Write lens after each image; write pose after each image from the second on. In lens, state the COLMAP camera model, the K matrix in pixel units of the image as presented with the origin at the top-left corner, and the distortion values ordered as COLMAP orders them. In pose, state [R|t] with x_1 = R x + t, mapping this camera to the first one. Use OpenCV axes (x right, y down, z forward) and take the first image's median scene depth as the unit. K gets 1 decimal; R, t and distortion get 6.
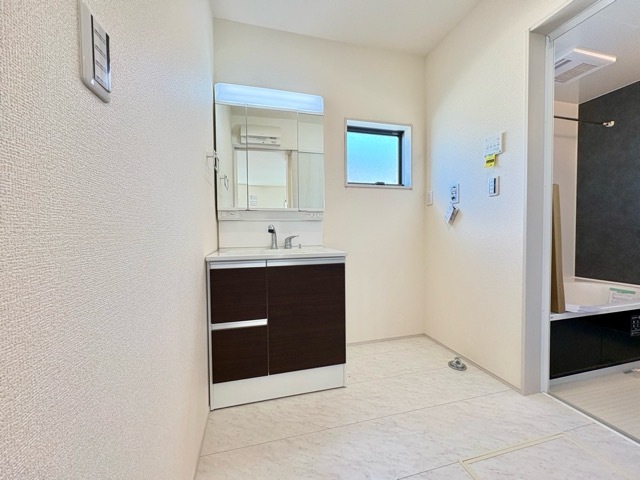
lens RADIAL K [[256.2, 0, 320.5], [0, 256.2, 241.1], [0, 0, 1]] dist [0.000924, -0.000336]
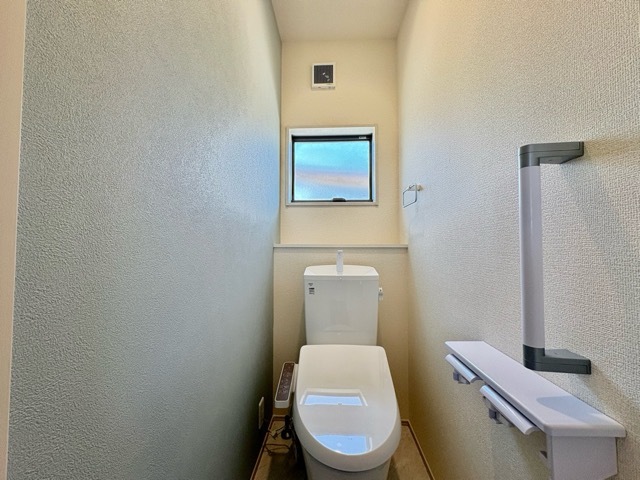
lens RADIAL K [[256.2, 0, 319.0], [0, 256.2, 240.1], [0, 0, 1]] dist [0.000924, -0.000336]
pose [[0.952224, -0.000096, -0.305400, 0.331939], [-0.018529, 0.998140, -0.058086, -0.039961], [0.304837, 0.060970, 0.950451, 0.173158]]
